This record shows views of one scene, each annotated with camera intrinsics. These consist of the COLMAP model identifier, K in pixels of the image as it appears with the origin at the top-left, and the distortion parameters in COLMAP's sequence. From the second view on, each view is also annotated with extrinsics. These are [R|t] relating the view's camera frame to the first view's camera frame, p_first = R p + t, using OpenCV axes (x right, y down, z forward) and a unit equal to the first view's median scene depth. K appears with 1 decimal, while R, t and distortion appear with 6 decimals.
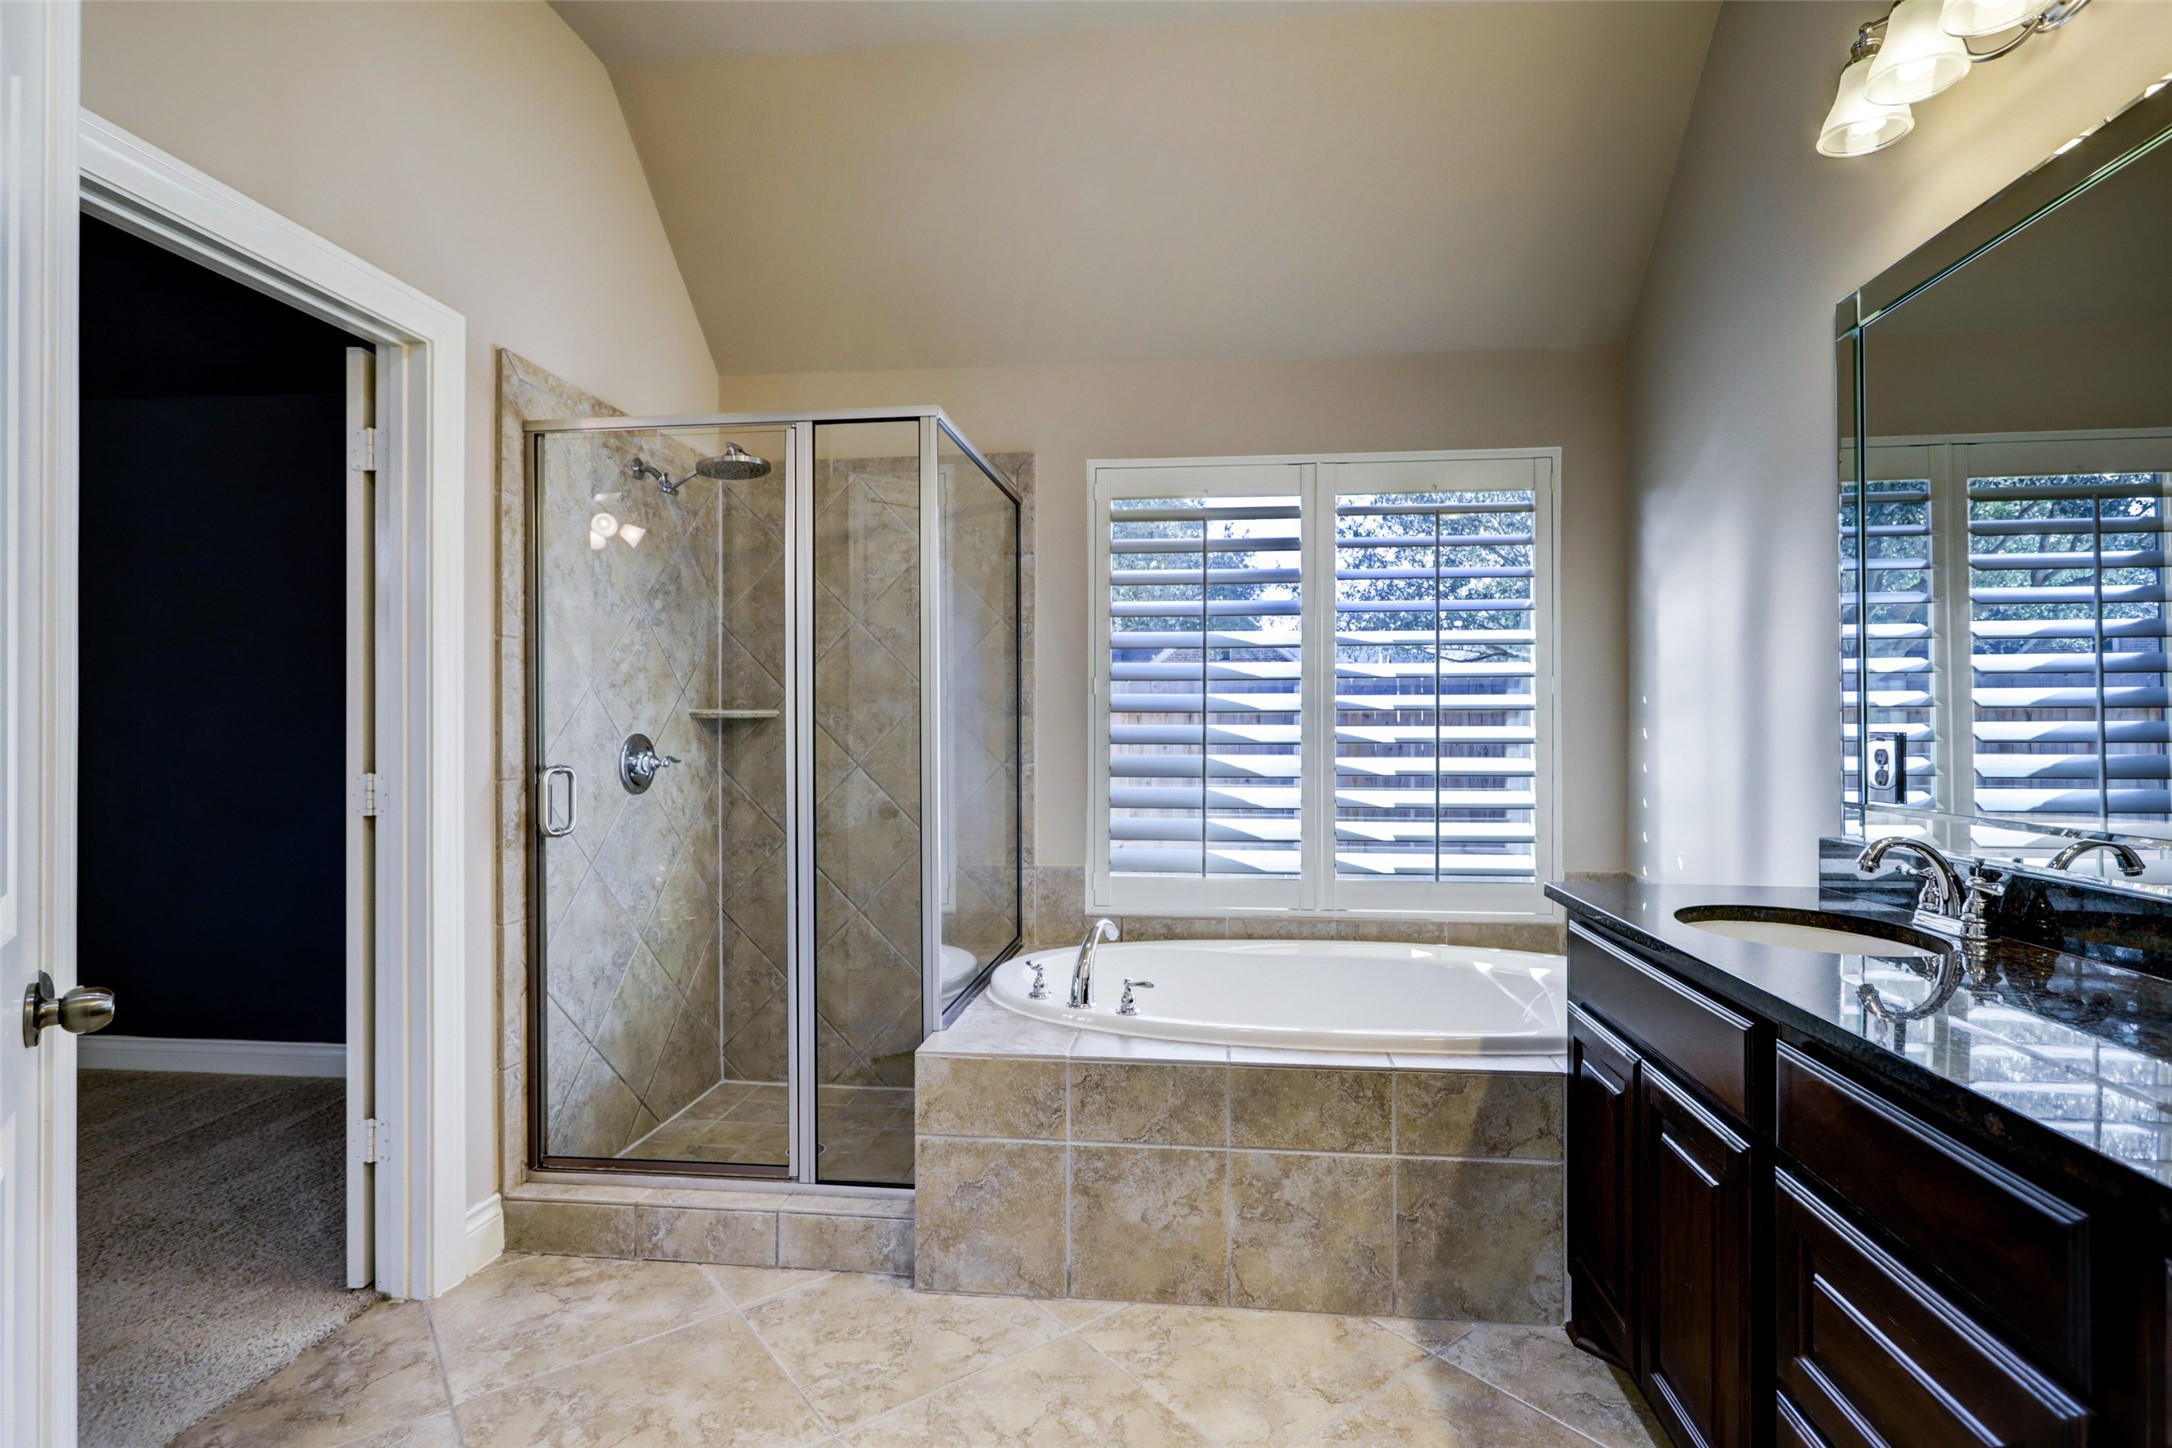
lens RADIAL K [[1045.5, 0, 1102.8], [0, 1045.5, 725.3], [0, 0, 1]] dist [-0.000704, 0.002974]
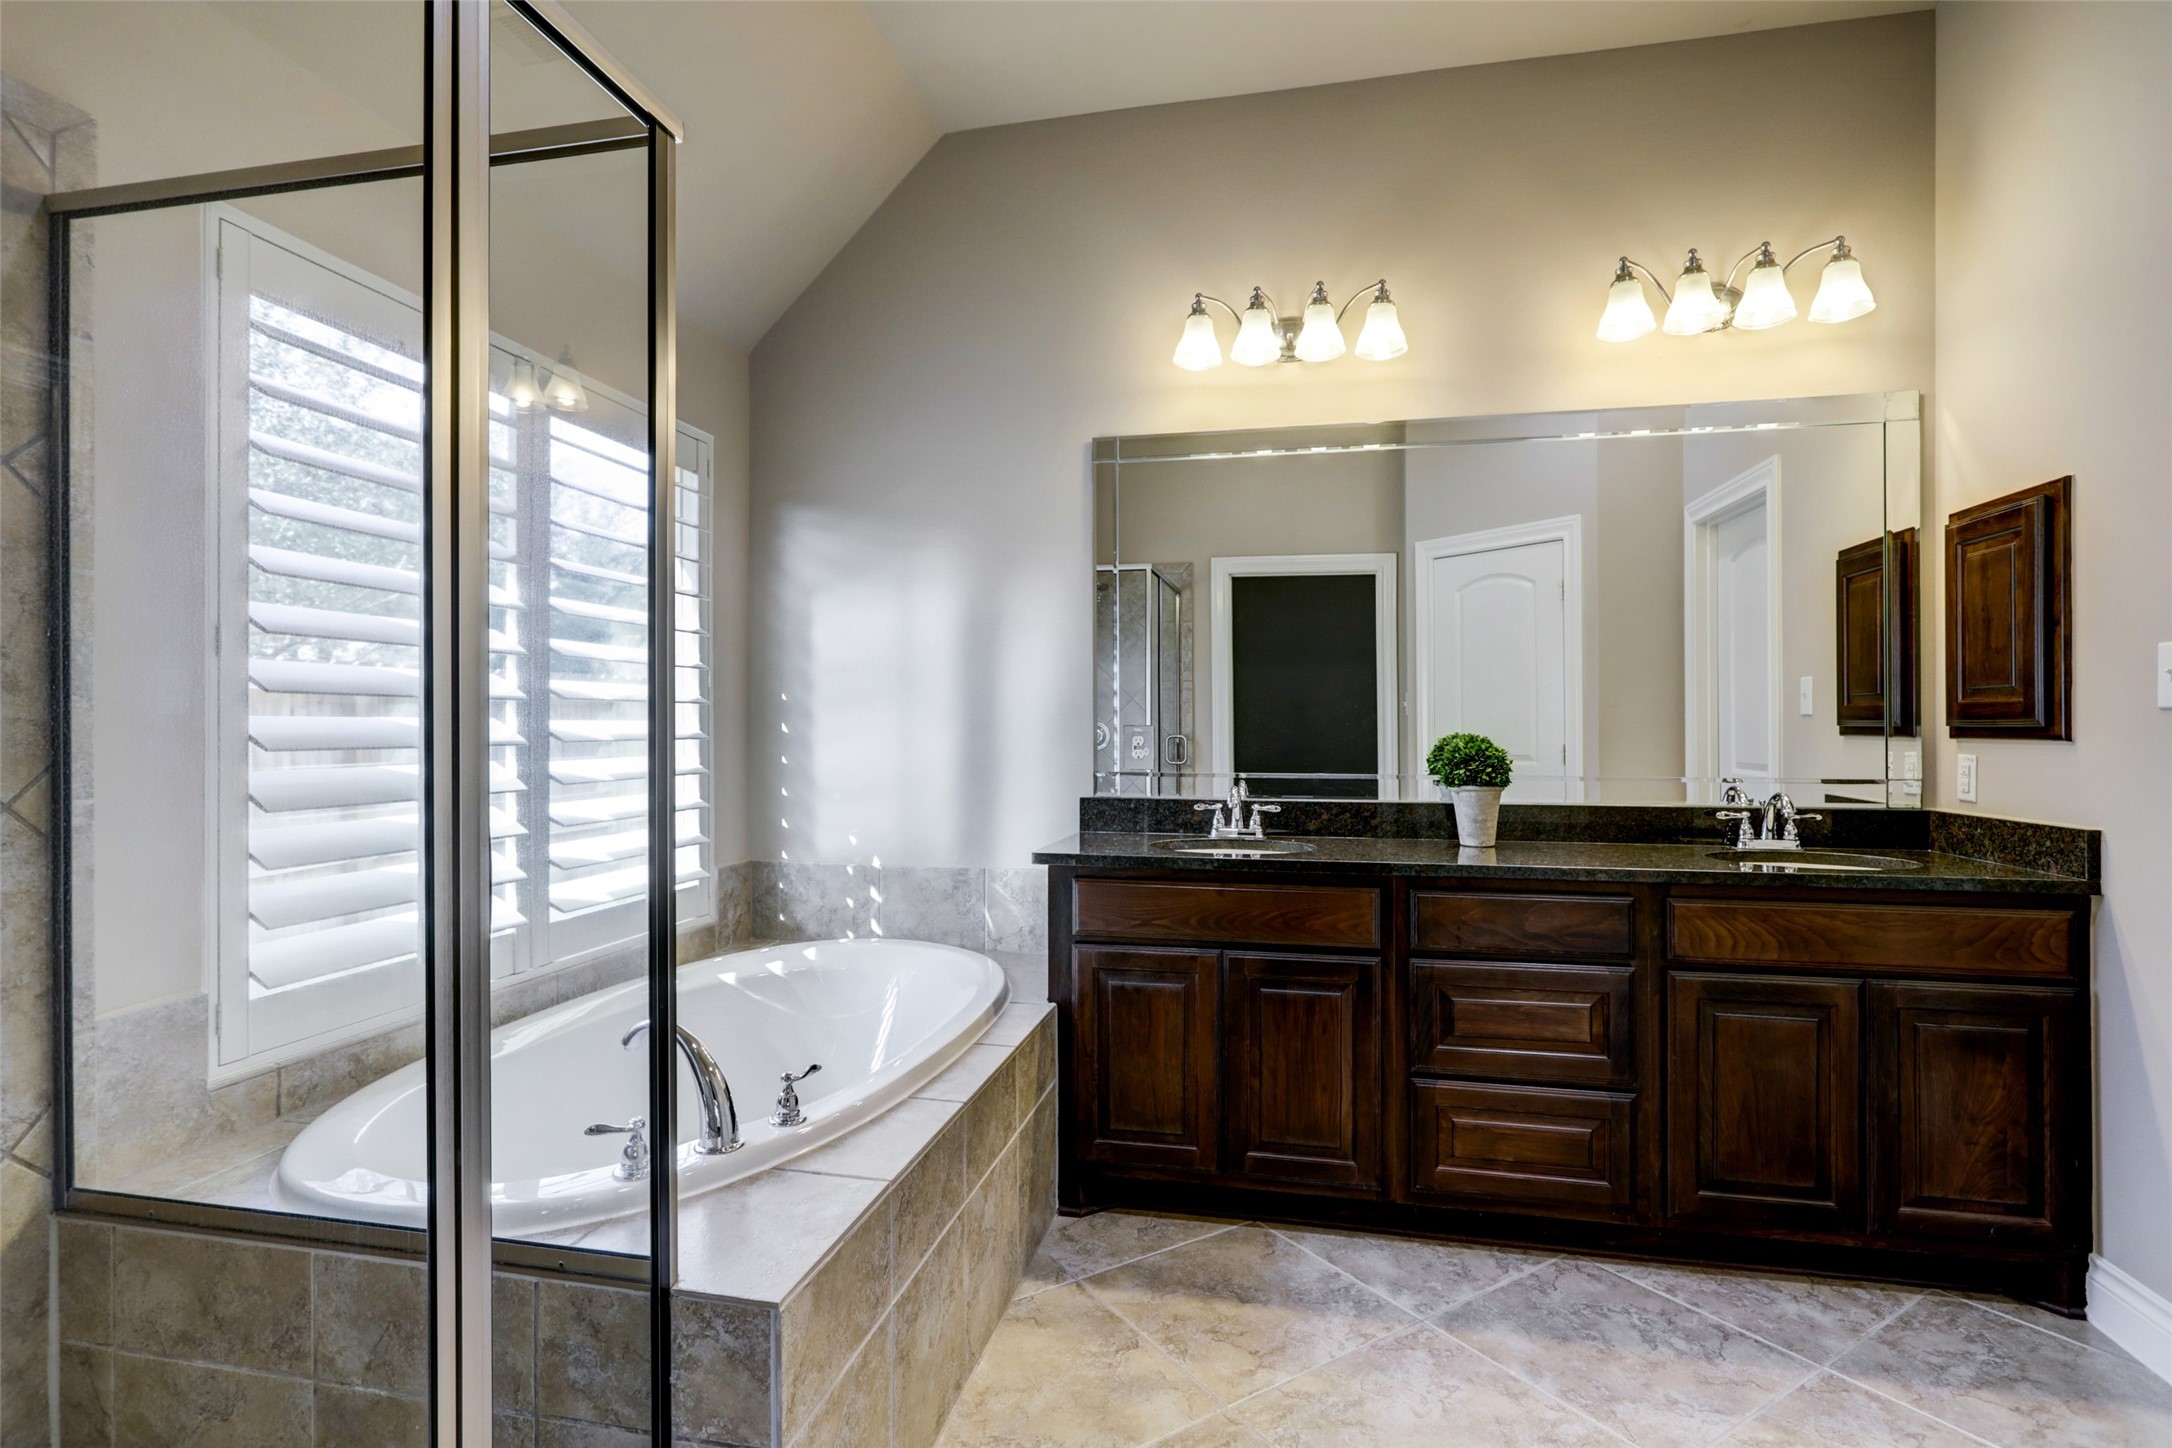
lens RADIAL K [[1045.5, 0, 1097.0], [0, 1045.5, 721.3], [0, 0, 1]] dist [-0.000704, 0.002974]
pose [[0.103704, 0.002887, 0.994604, -0.662374], [0.000076, 0.999996, -0.002910, 0.005859], [-0.994608, 0.000377, 0.103703, 0.718354]]
